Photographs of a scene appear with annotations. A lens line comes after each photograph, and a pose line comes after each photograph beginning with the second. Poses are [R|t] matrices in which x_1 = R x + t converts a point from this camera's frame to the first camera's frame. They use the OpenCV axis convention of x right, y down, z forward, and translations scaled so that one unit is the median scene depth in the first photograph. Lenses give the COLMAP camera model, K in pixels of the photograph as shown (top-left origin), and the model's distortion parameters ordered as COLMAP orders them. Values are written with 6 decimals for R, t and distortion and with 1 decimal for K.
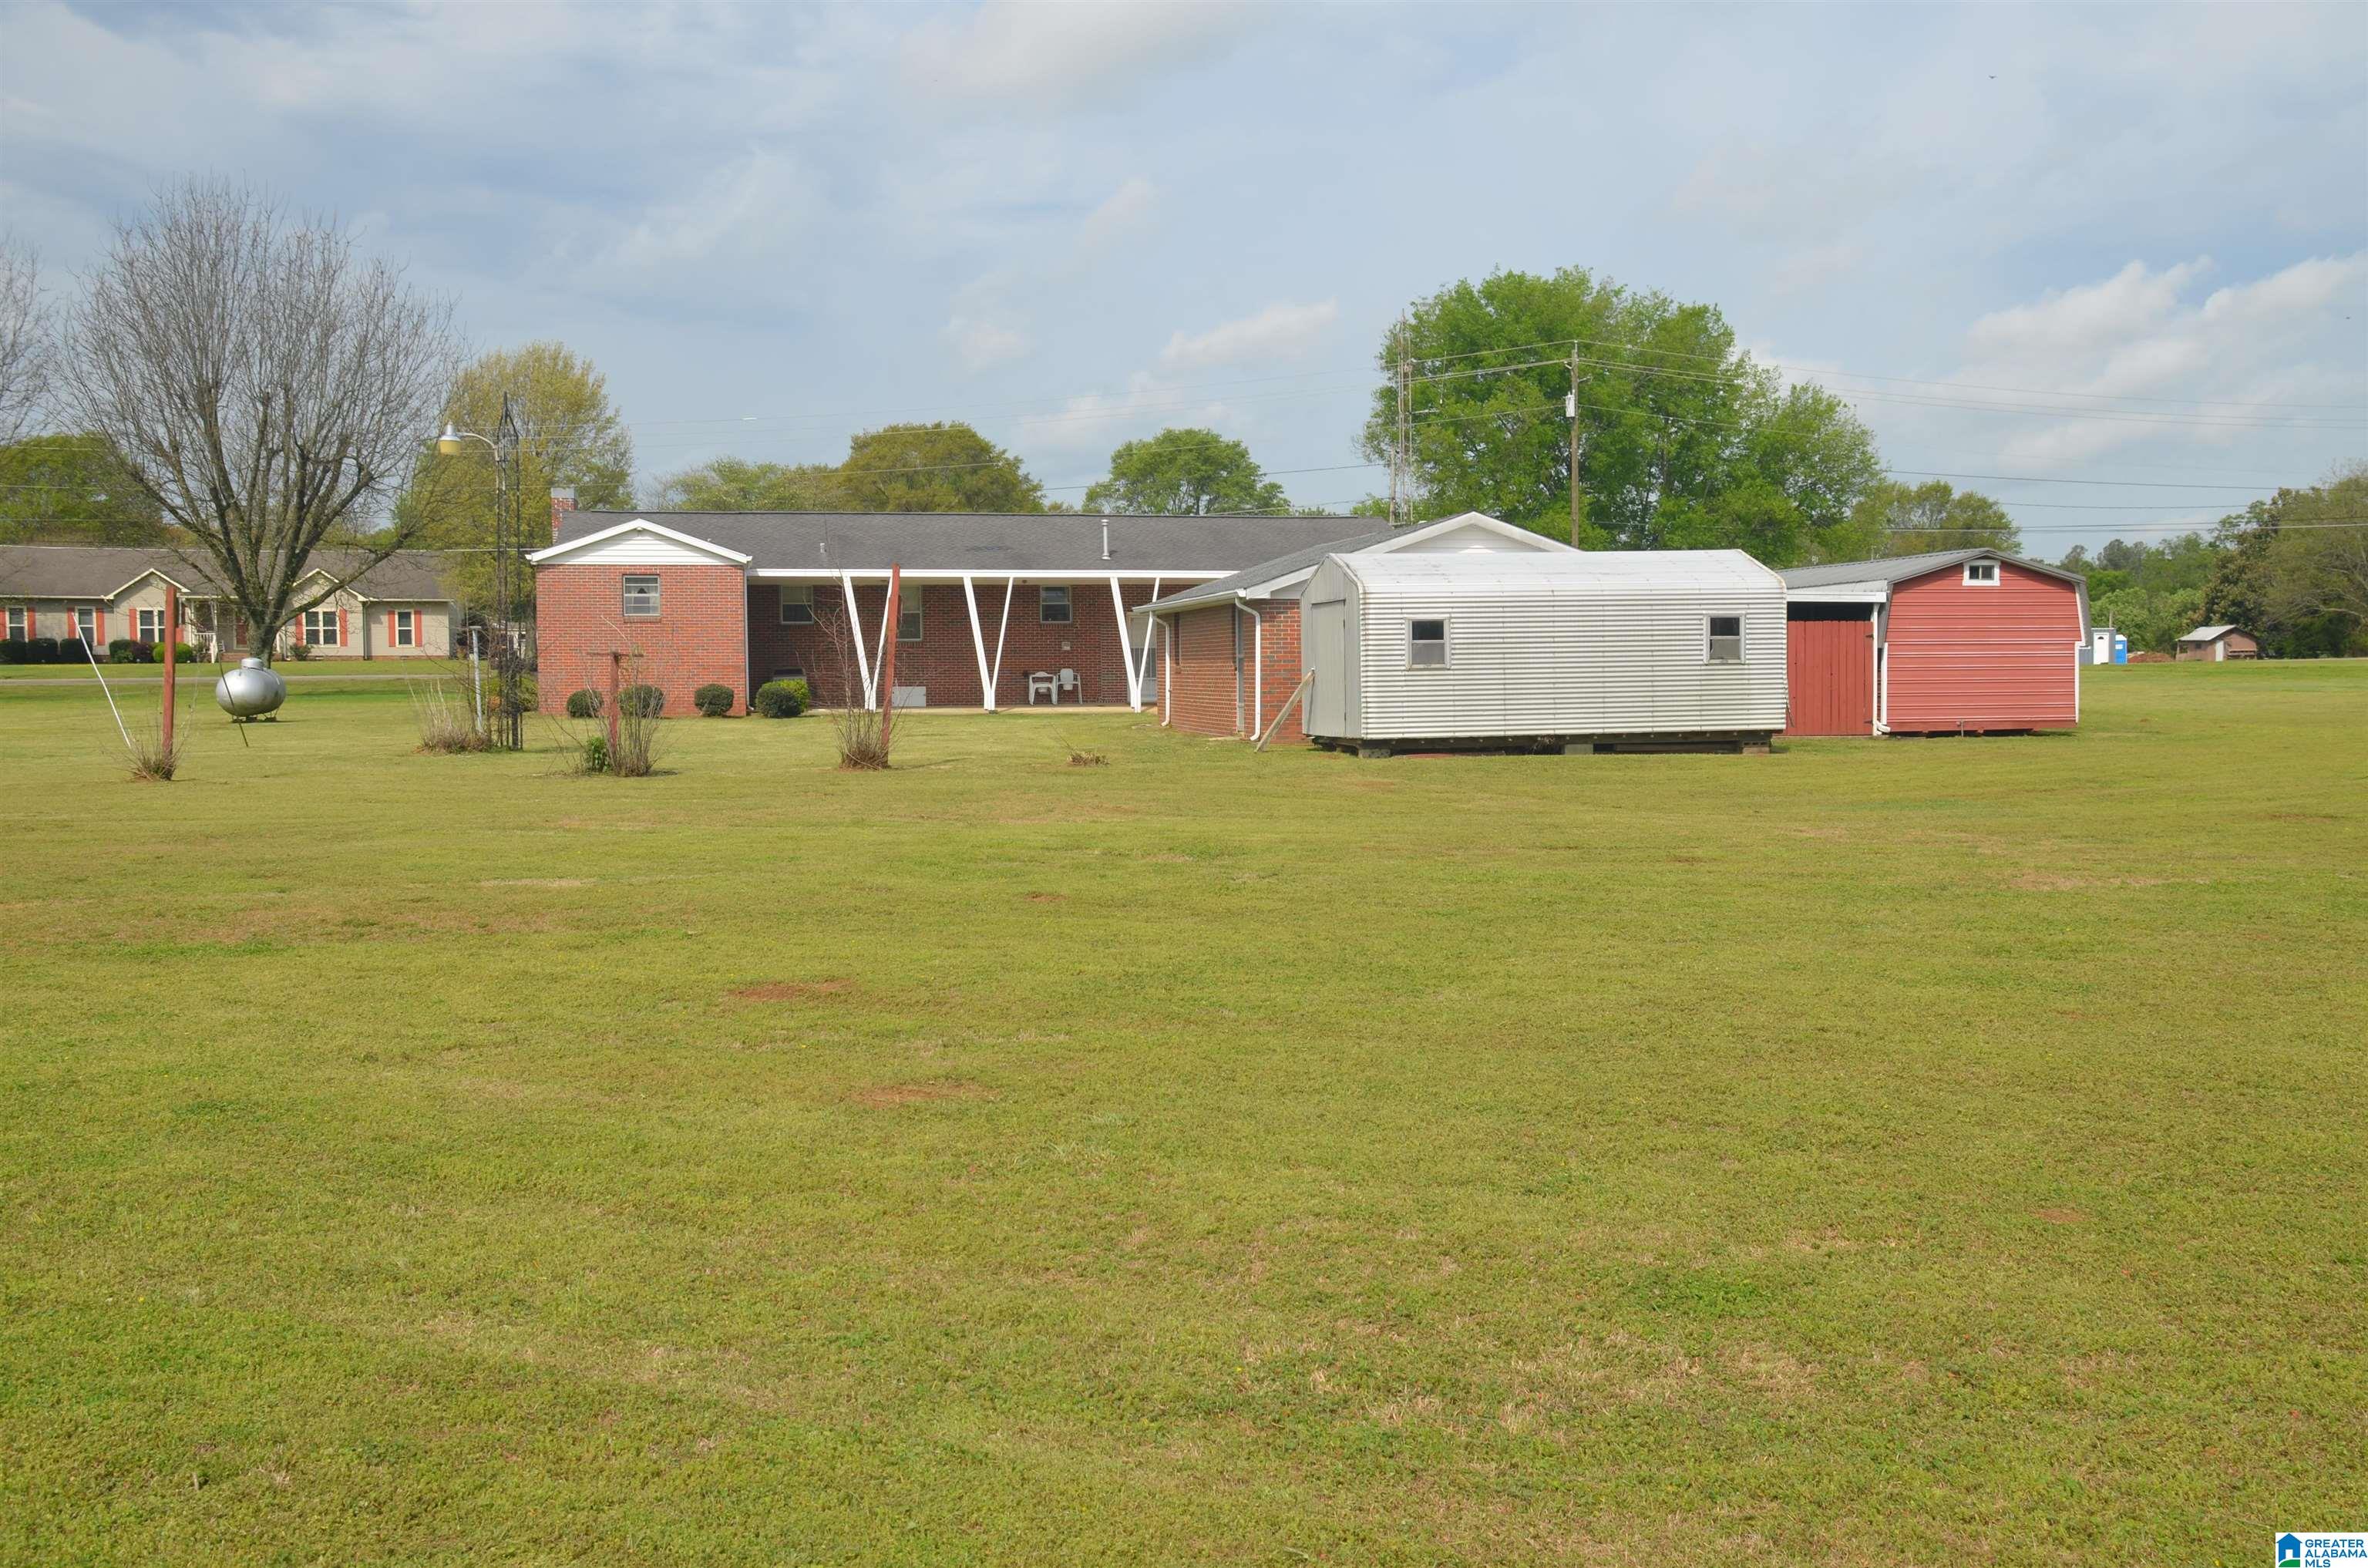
lens RADIAL K [[2481.9, 0, 1214.7], [0, 2481.9, 797.8], [0, 0, 1]] dist [0.101245, 0.000000]
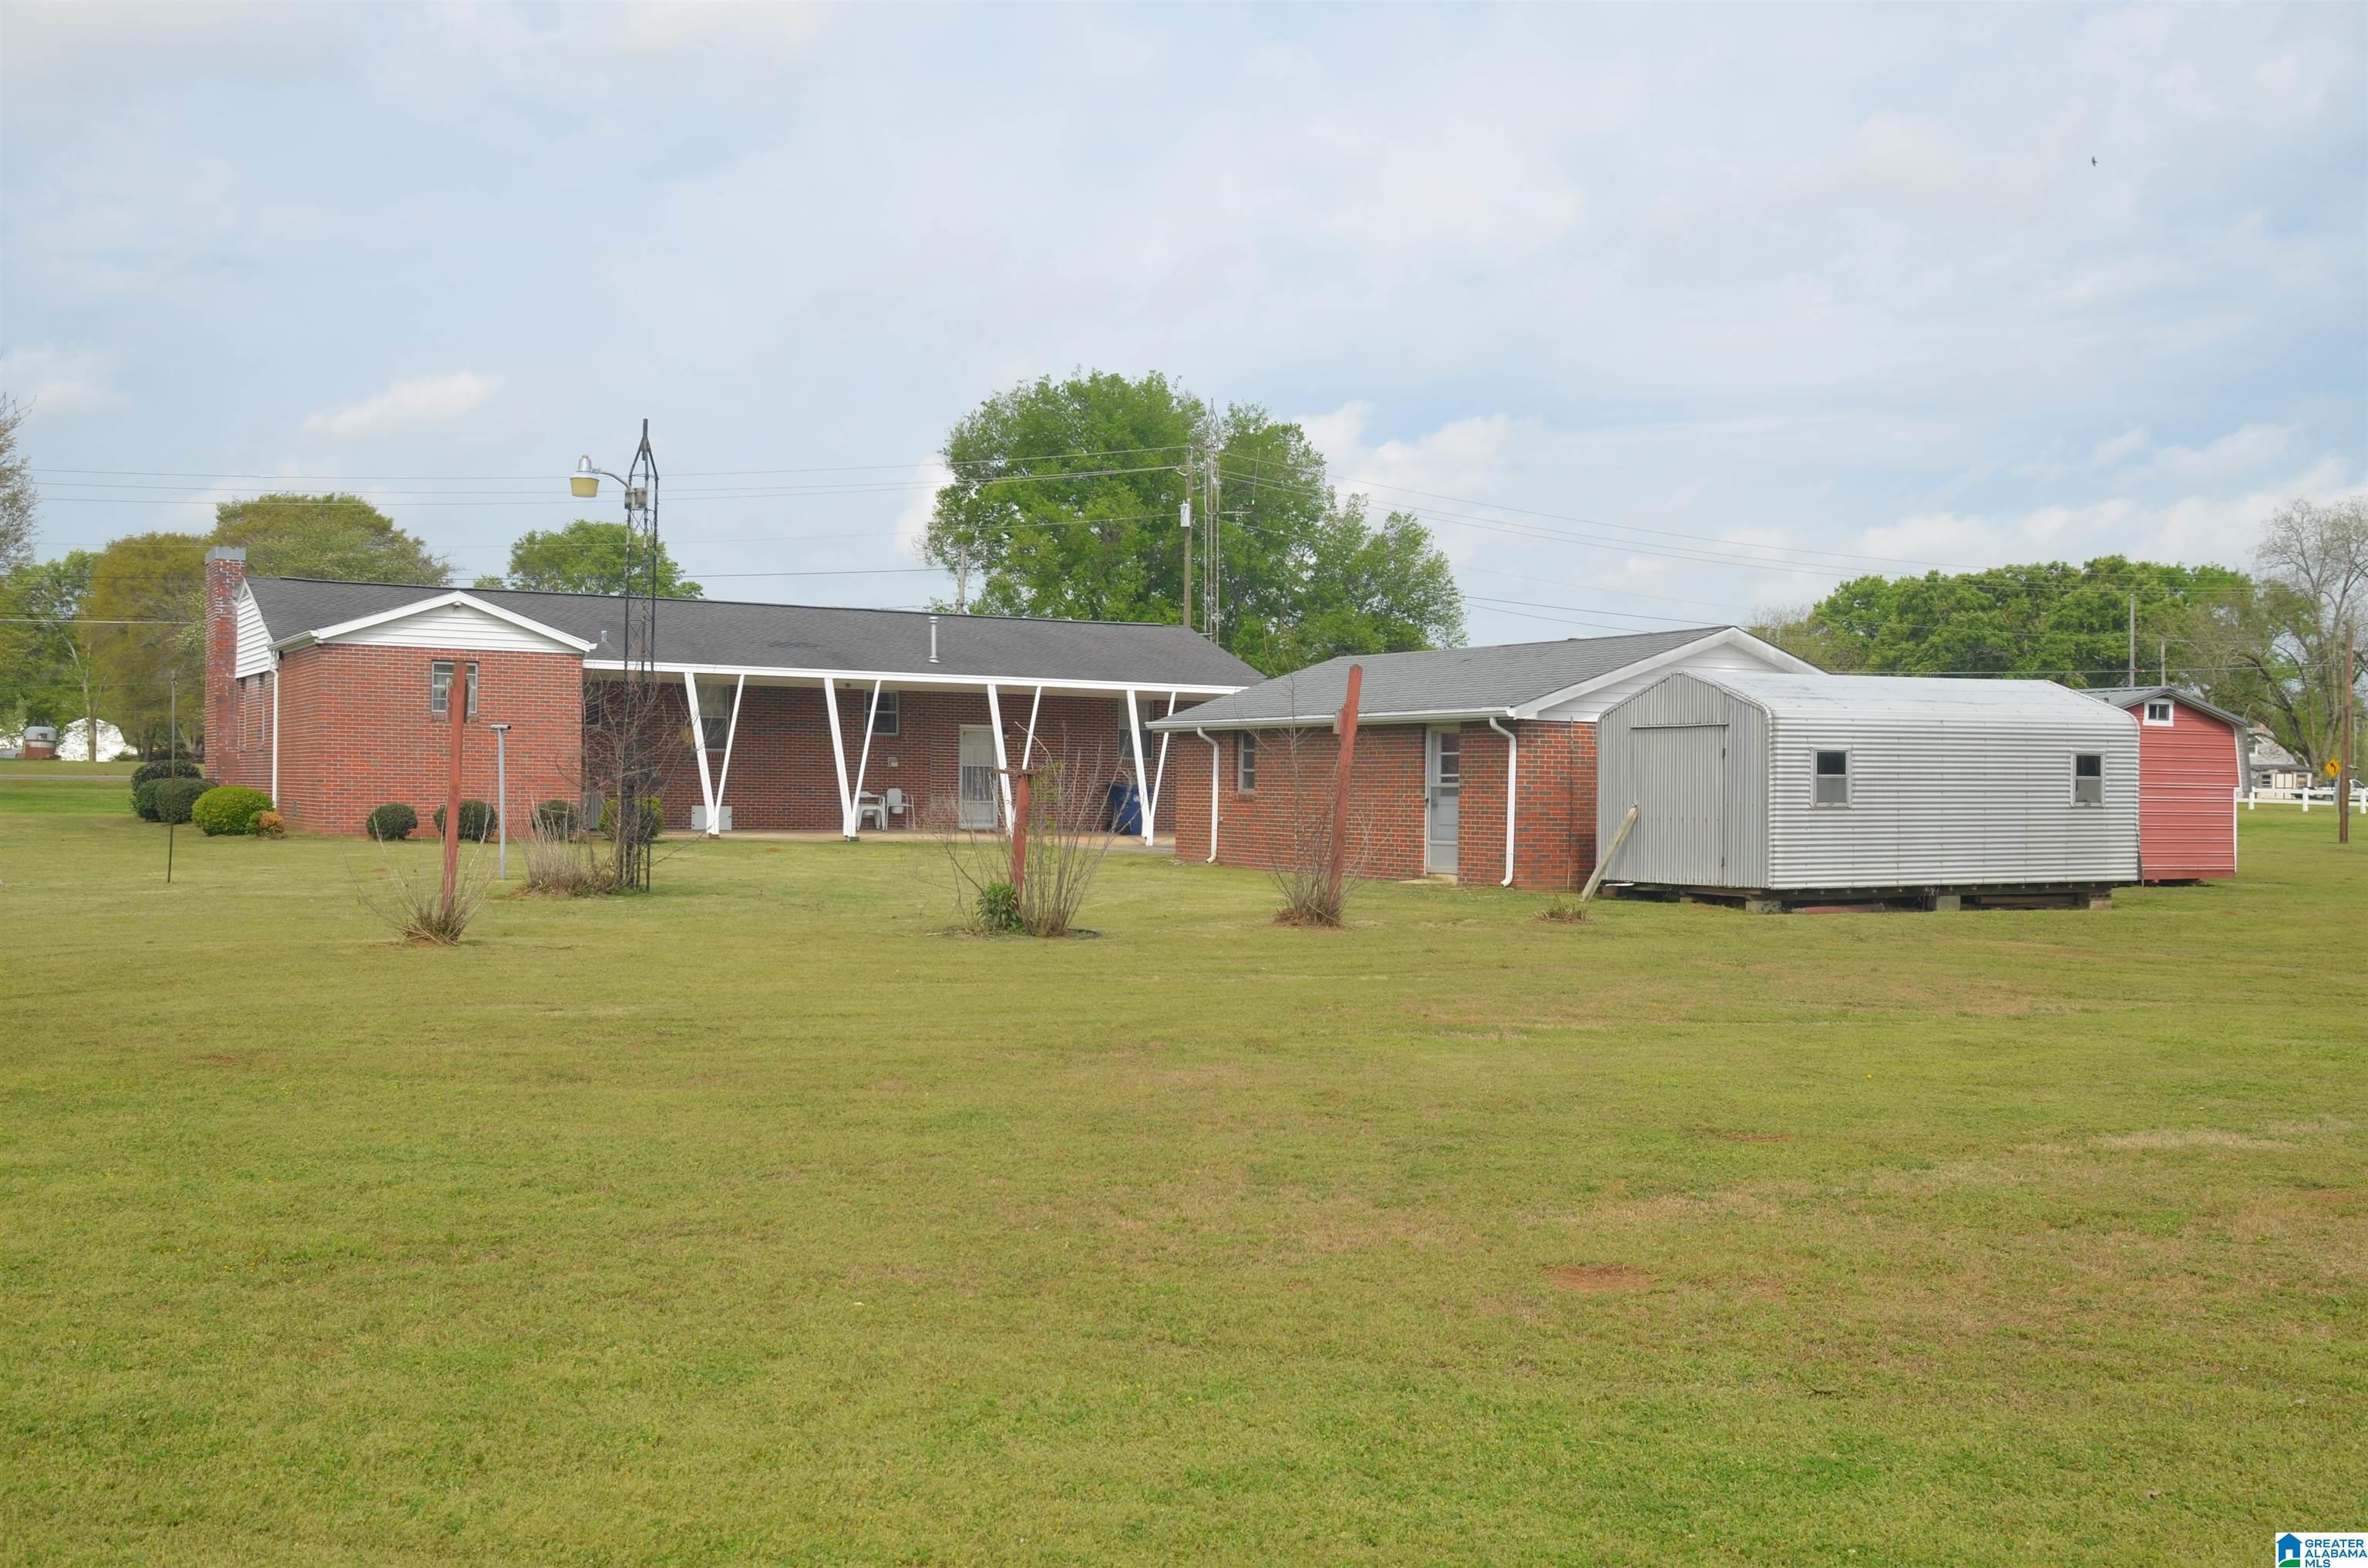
lens RADIAL K [[2481.9, 0, 1164.2], [0, 2481.9, 867.1], [0, 0, 1]] dist [0.101245, 0.000000]
pose [[0.945528, 0.009195, 0.325412, -0.522844], [-0.003079, 0.999809, -0.019305, -0.018158], [-0.325527, 0.017251, 0.945375, 0.332752]]
